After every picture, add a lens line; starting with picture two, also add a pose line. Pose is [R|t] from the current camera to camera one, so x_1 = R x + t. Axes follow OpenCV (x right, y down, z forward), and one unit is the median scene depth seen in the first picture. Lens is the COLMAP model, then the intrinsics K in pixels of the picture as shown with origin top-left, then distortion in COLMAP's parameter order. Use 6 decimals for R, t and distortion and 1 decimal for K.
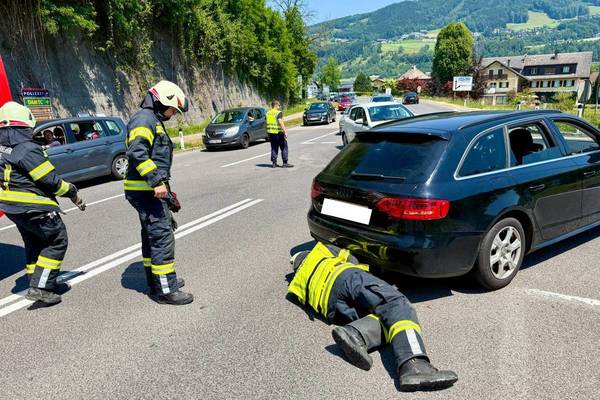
lens RADIAL K [[425.2, 0, 296.8], [0, 425.2, 214.1], [0, 0, 1]] dist [0.008129, -0.022210]
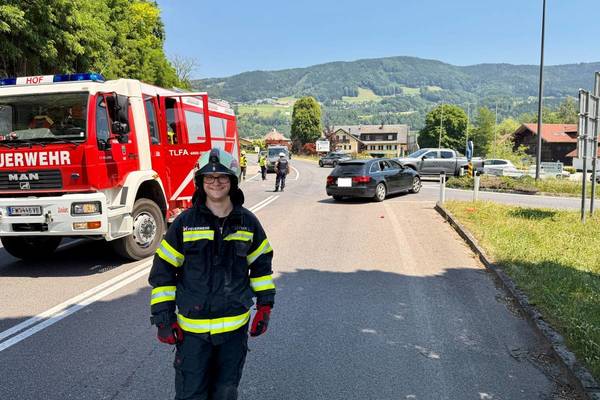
lens RADIAL K [[425.2, 0, 296.1], [0, 425.2, 203.7], [0, 0, 1]] dist [0.008129, -0.022210]
pose [[0.946466, -0.009659, 0.322659, -0.063423], [0.058369, 0.988197, -0.141634, 0.029243], [-0.317482, 0.152886, 0.935858, -0.100497]]
